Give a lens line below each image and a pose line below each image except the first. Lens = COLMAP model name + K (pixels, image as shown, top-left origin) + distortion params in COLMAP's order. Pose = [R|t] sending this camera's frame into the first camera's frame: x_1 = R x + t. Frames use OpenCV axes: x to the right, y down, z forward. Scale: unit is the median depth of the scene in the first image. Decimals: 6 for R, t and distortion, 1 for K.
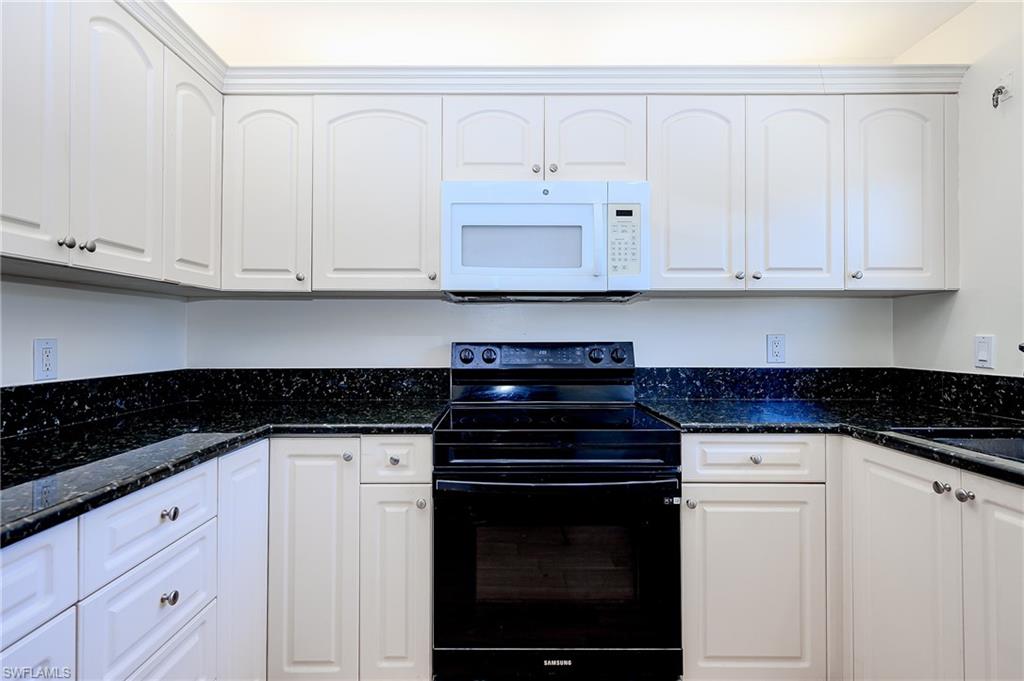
lens RADIAL K [[503.1, 0, 511.8], [0, 503.1, 335.1], [0, 0, 1]] dist [-0.003093, 0.001126]
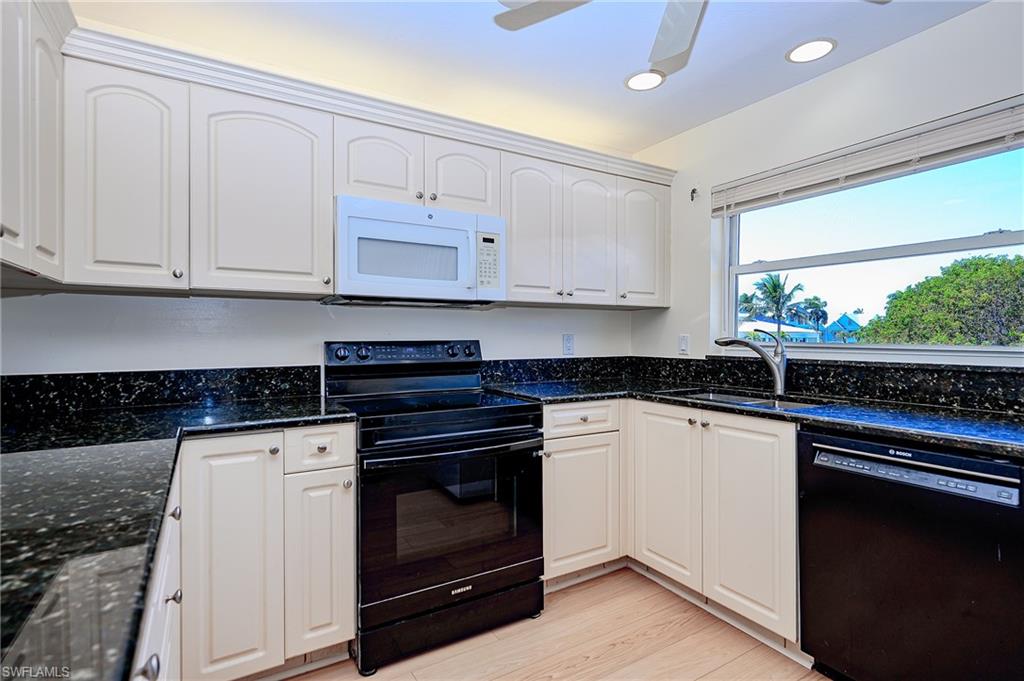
lens RADIAL K [[503.1, 0, 454.5], [0, 503.1, 343.5], [0, 0, 1]] dist [-0.003093, 0.001126]
pose [[0.878501, -0.008298, 0.477668, -0.468575], [-0.000923, 0.999818, 0.019067, -0.002219], [-0.477740, -0.017191, 0.878333, -0.096593]]
